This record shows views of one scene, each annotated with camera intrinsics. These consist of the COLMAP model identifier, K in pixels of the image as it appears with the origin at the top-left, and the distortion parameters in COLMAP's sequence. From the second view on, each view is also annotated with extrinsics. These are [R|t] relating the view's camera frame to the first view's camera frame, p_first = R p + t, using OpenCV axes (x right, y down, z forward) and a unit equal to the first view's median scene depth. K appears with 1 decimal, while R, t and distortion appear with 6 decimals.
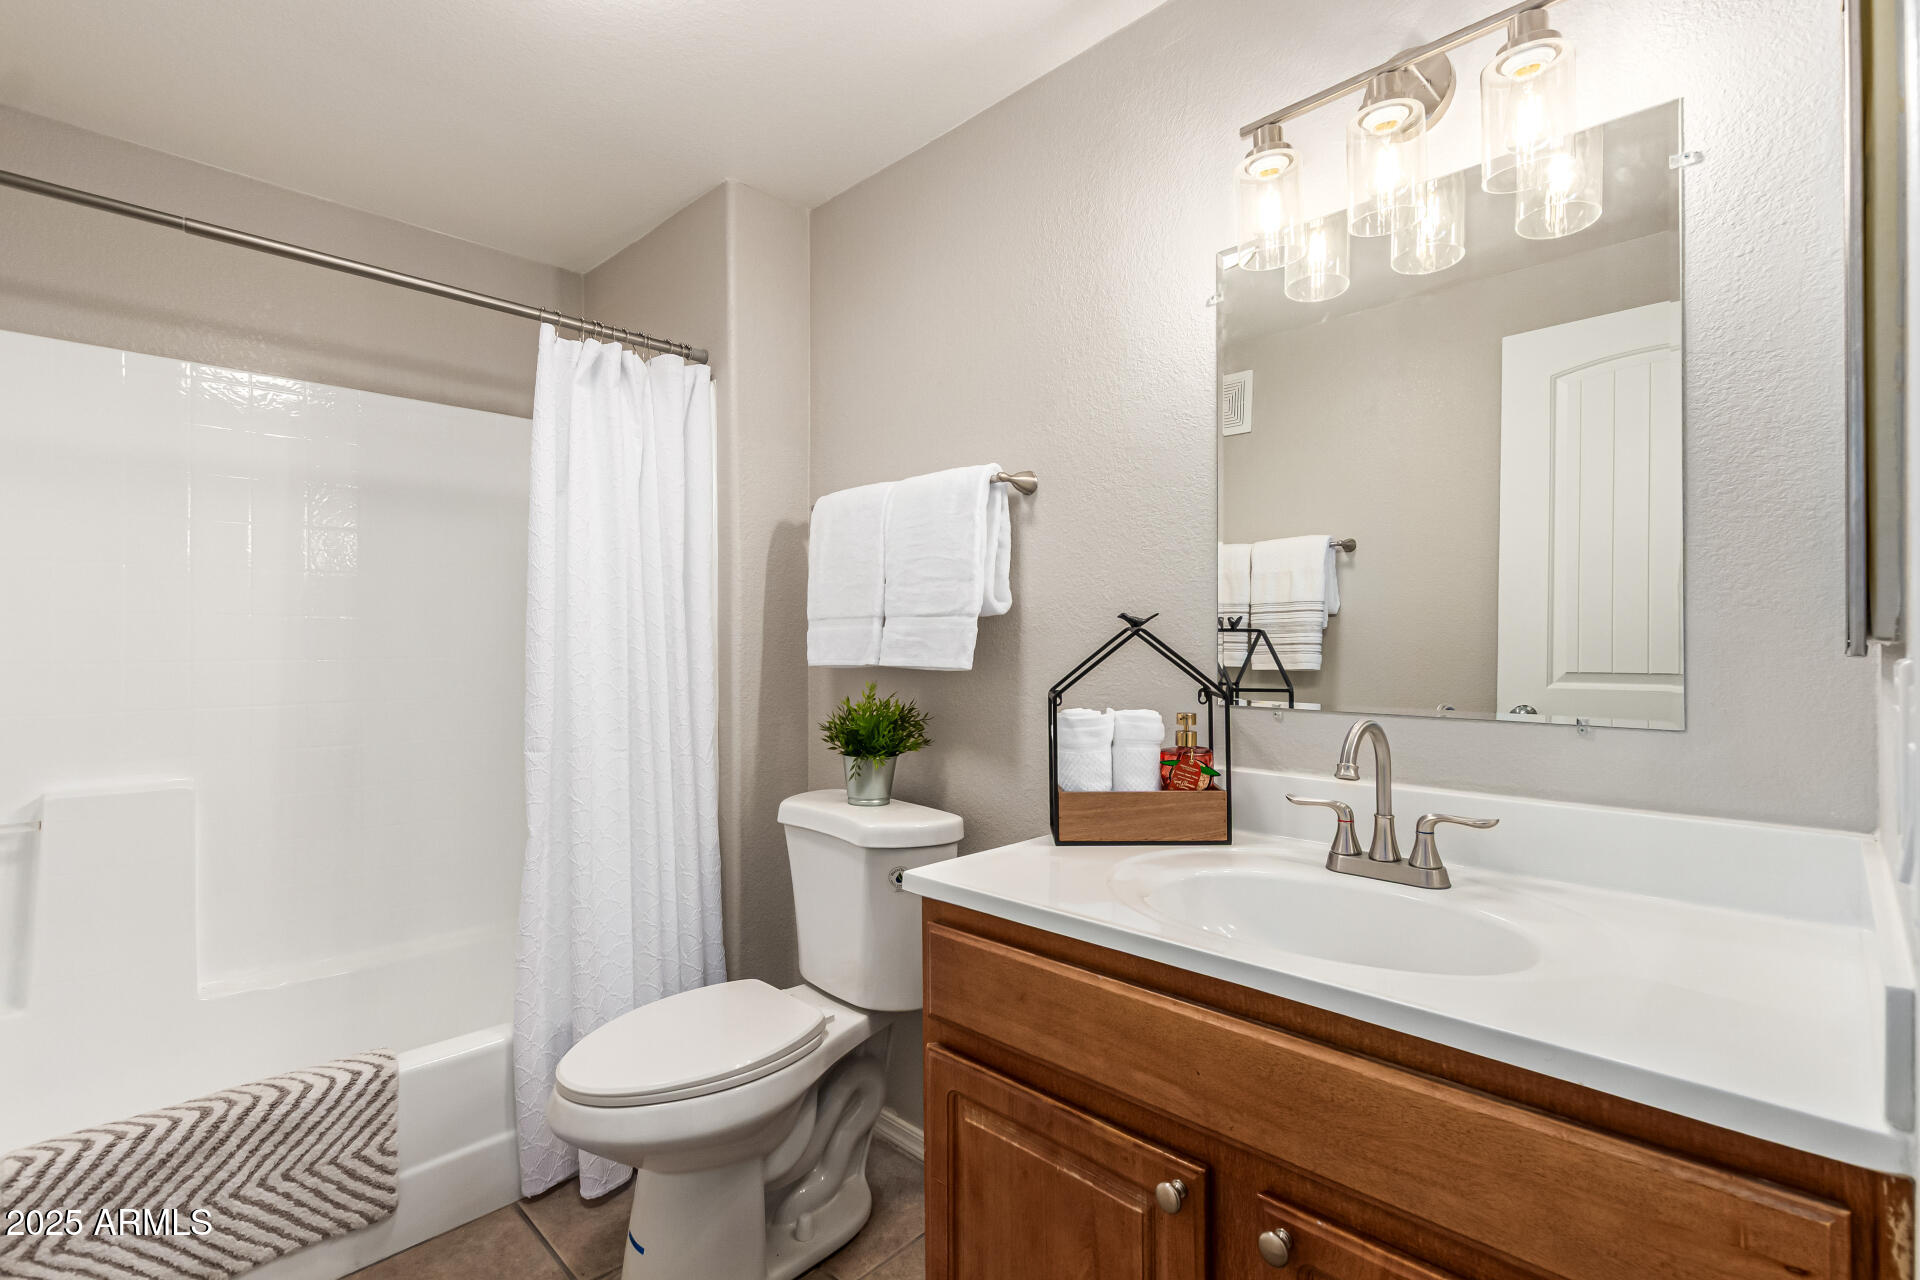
lens RADIAL K [[892.6, 0, 957.5], [0, 892.6, 644.7], [0, 0, 1]] dist [0.009124, -0.005046]
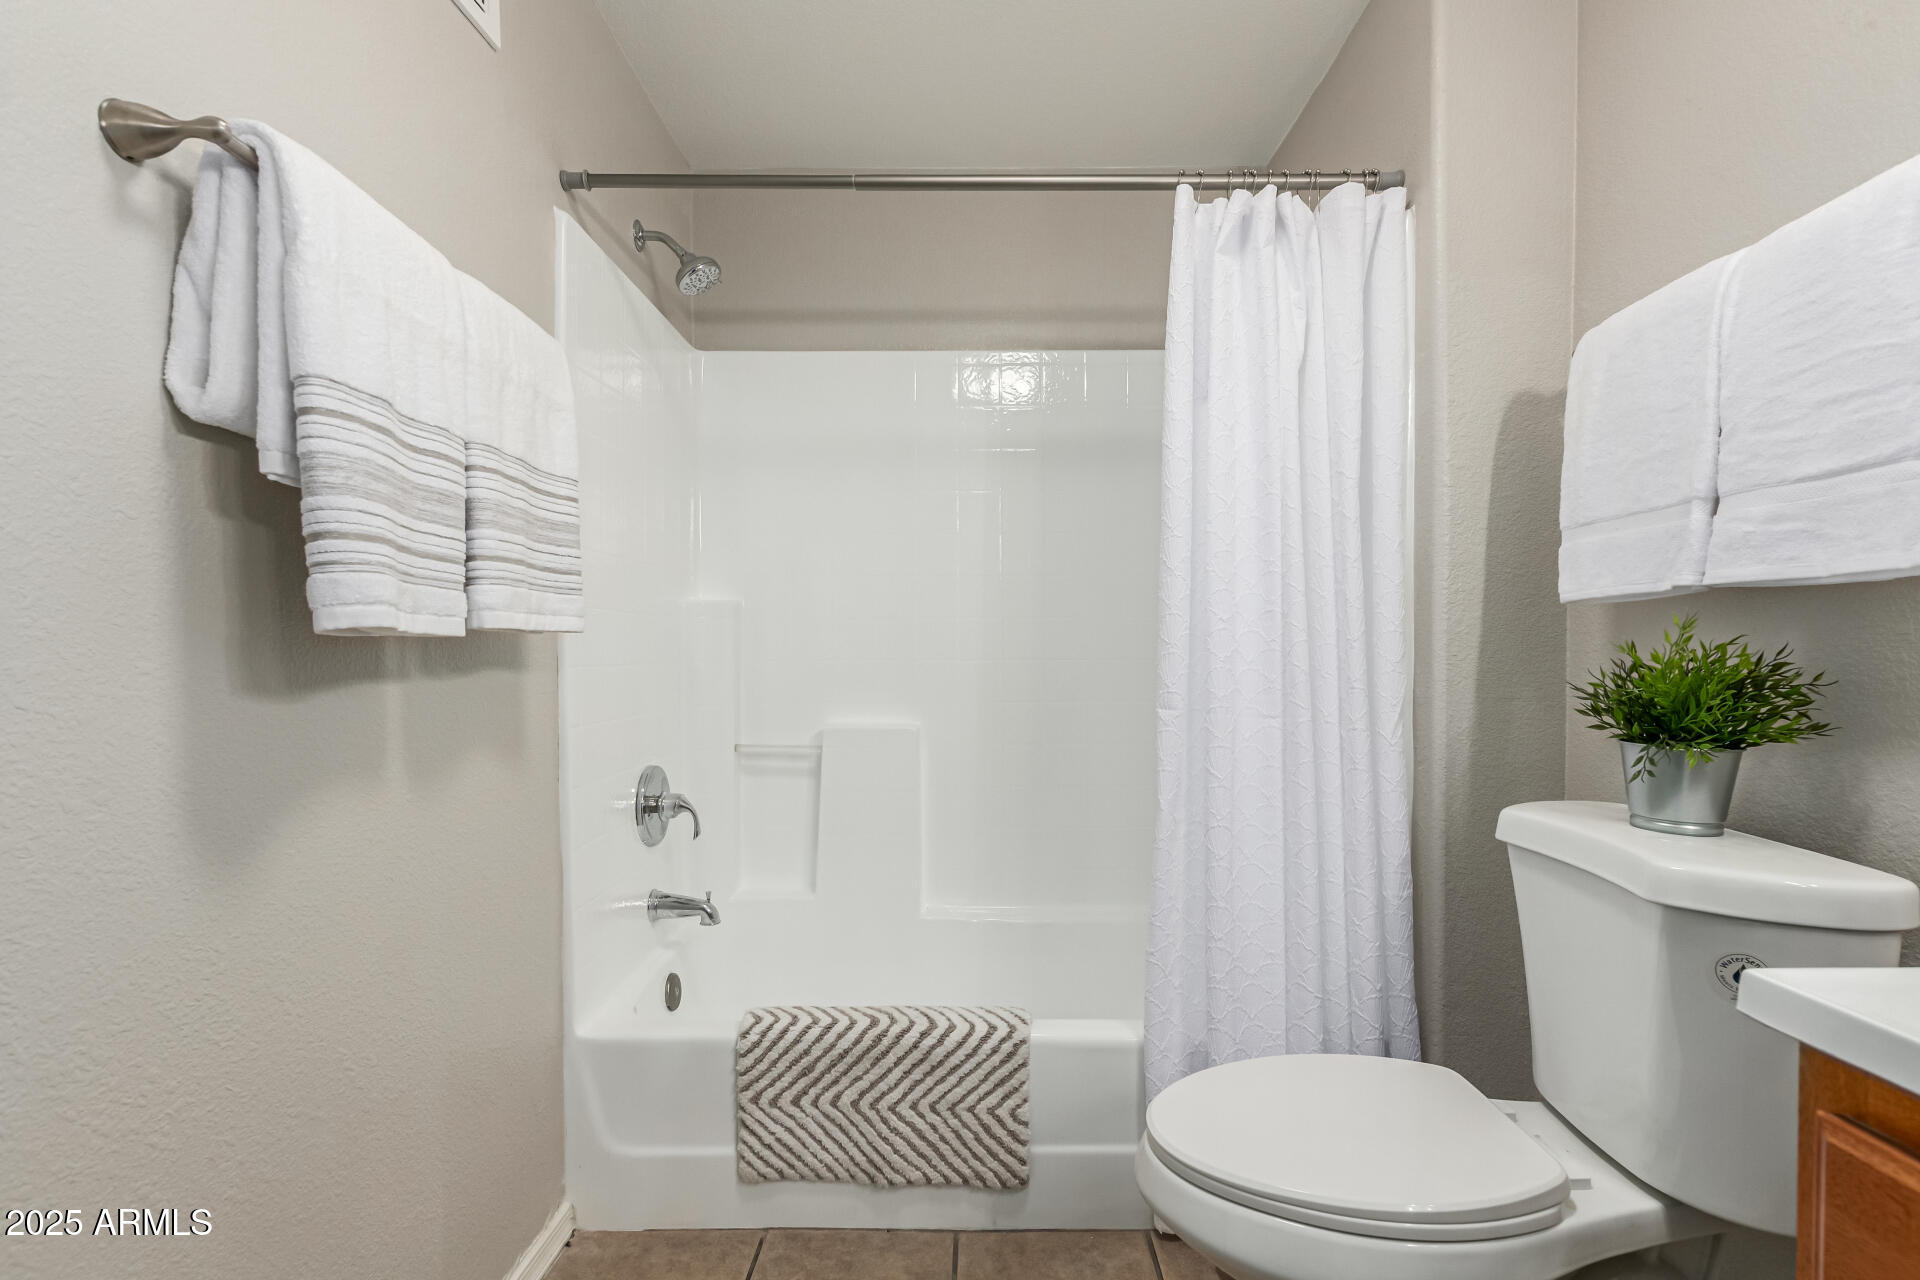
lens RADIAL K [[892.6, 0, 957.3], [0, 892.6, 664.8], [0, 0, 1]] dist [0.009124, -0.005046]
pose [[0.697527, 0.014587, -0.716410, -0.010857], [-0.004451, 0.999862, 0.016025, 0.065388], [0.716545, -0.007989, 0.697496, 0.275625]]
